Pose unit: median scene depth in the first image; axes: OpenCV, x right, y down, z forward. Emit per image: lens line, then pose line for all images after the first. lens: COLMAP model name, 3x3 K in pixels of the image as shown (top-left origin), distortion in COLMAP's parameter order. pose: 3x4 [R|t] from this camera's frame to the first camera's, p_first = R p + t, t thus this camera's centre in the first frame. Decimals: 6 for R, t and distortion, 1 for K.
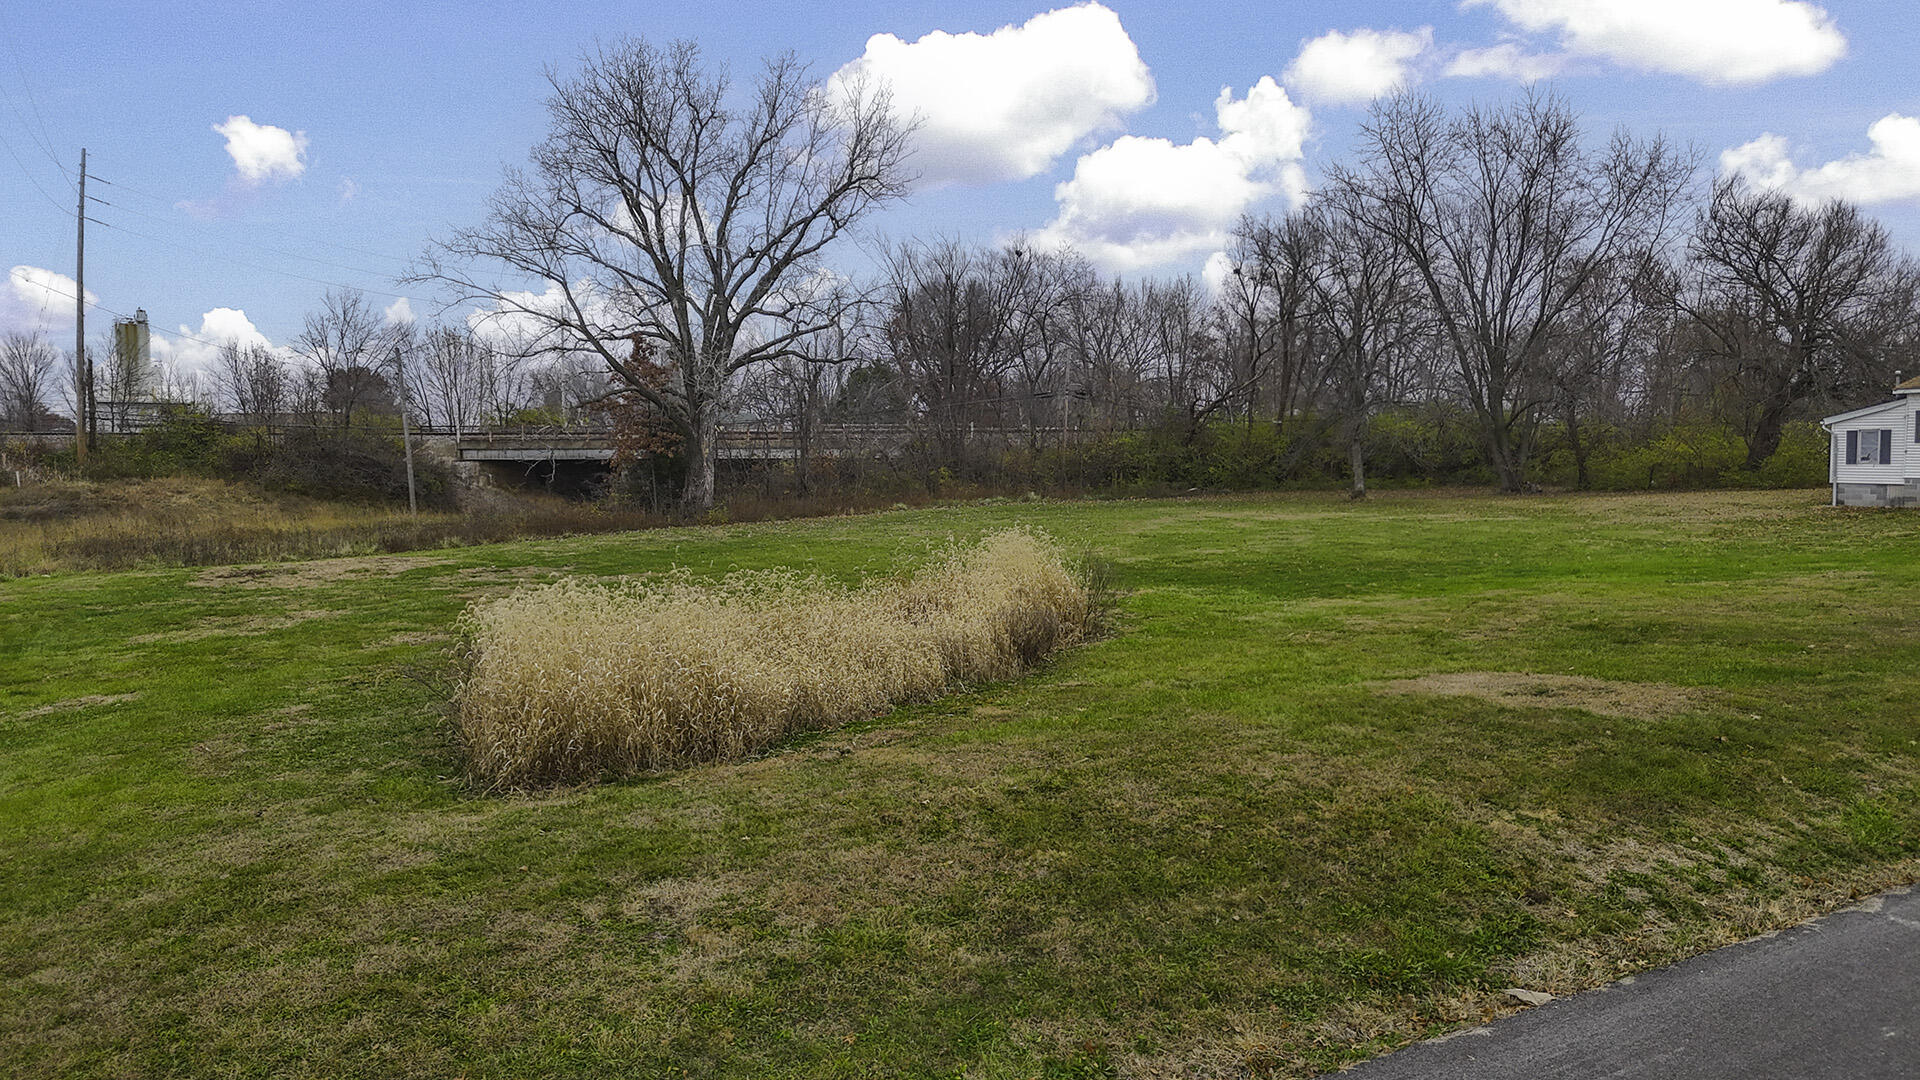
lens RADIAL K [[1402.9, 0, 962.7], [0, 1402.9, 542.8], [0, 0, 1]] dist [0.087201, -0.048968]
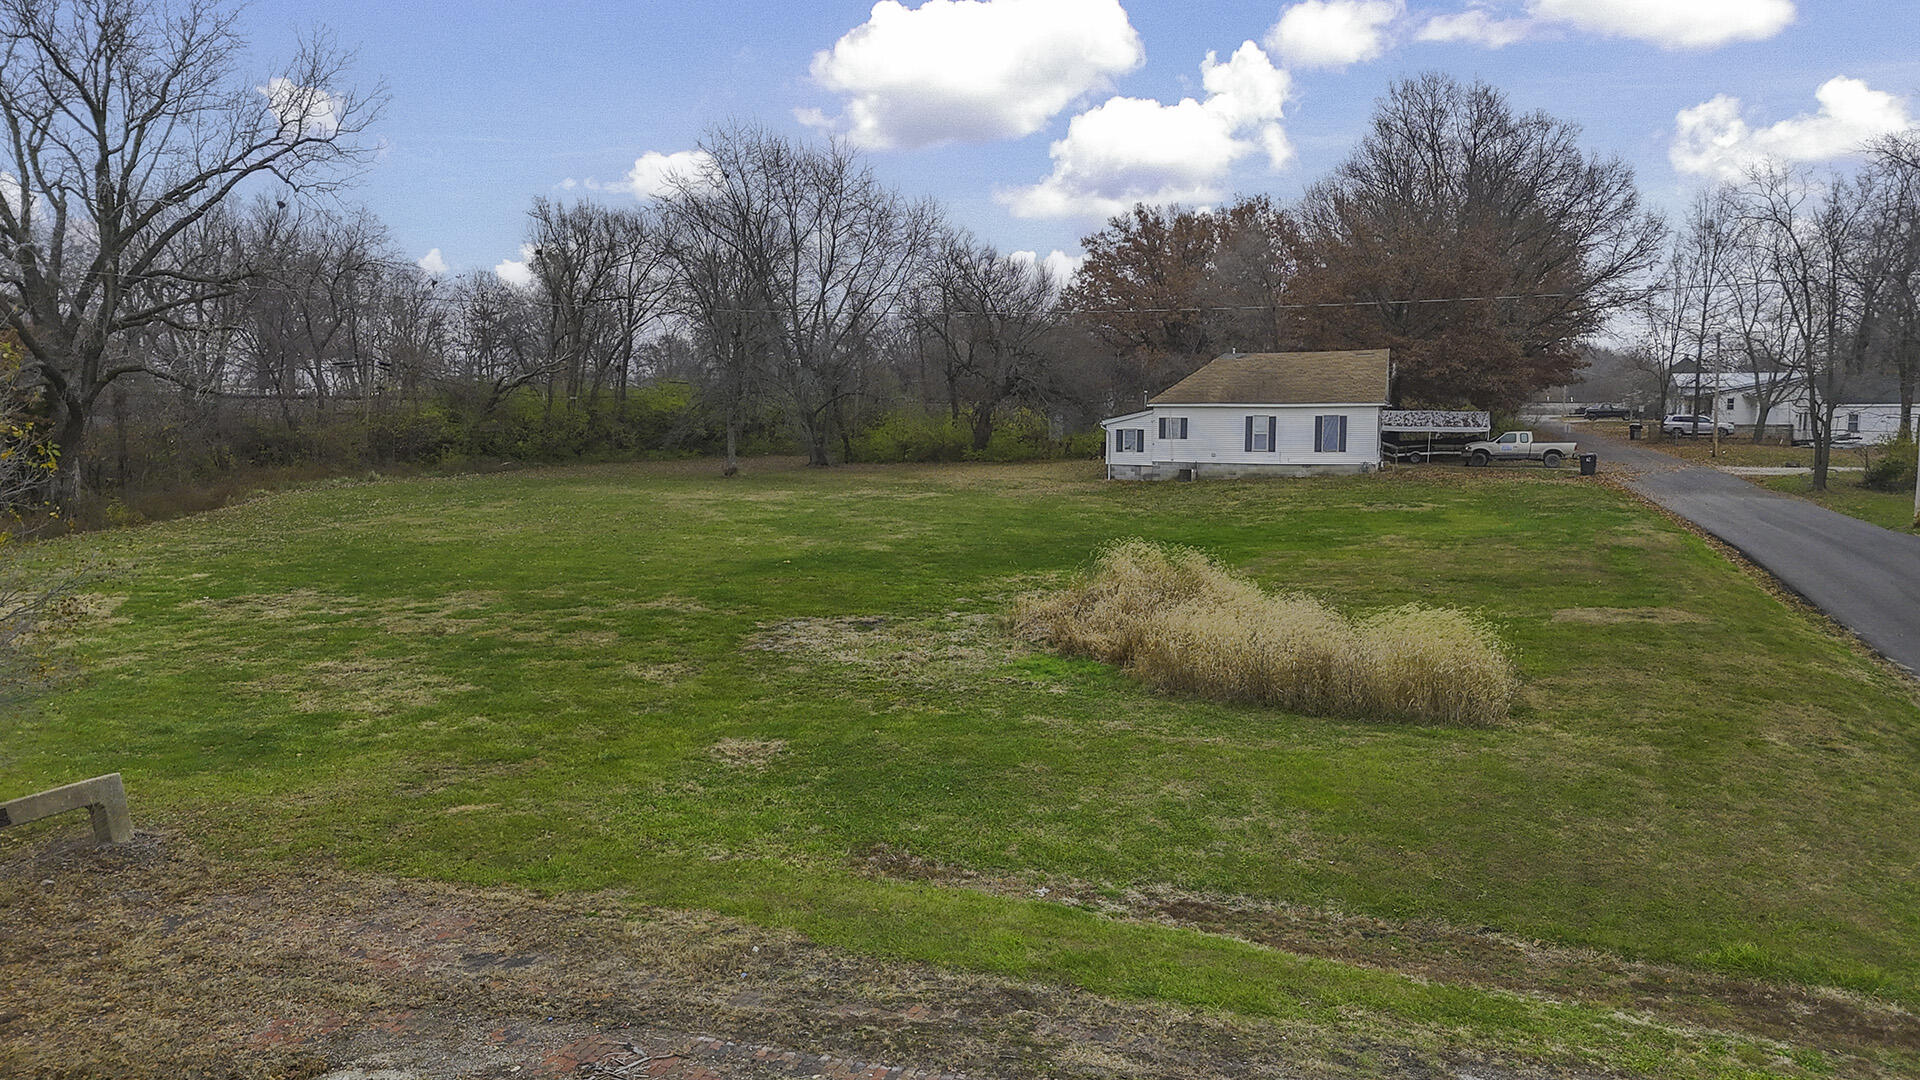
lens RADIAL K [[1402.9, 0, 961.1], [0, 1402.9, 539.3], [0, 0, 1]] dist [0.087201, -0.048968]
pose [[0.733341, -0.055902, 0.677559, -0.368776], [0.030347, 0.998312, 0.049520, -0.030285], [-0.679184, -0.015753, 0.733799, 0.028325]]
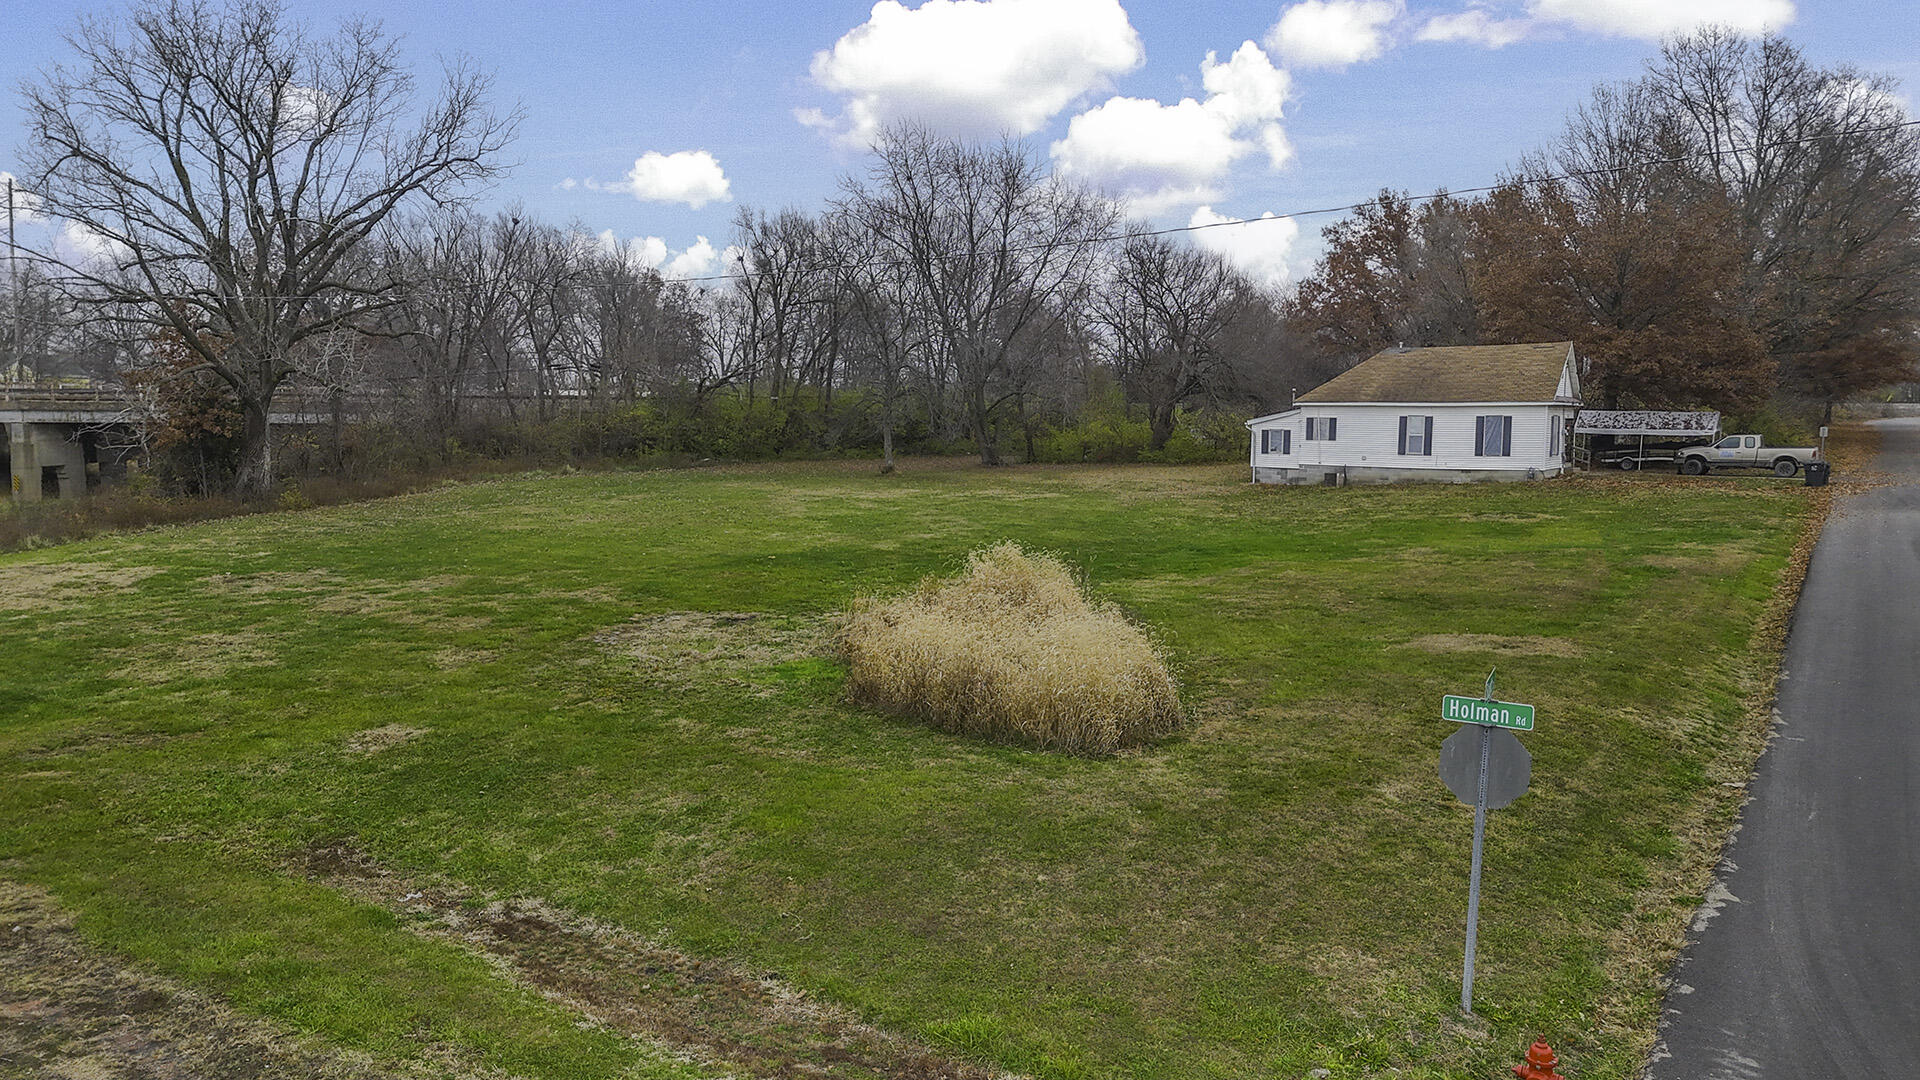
lens RADIAL K [[1402.9, 0, 961.6], [0, 1402.9, 545.4], [0, 0, 1]] dist [0.087201, -0.048968]
pose [[0.880288, -0.035713, 0.473094, -0.221808], [0.015431, 0.998791, 0.046684, -0.025013], [-0.474189, -0.033794, 0.879774, -0.056041]]
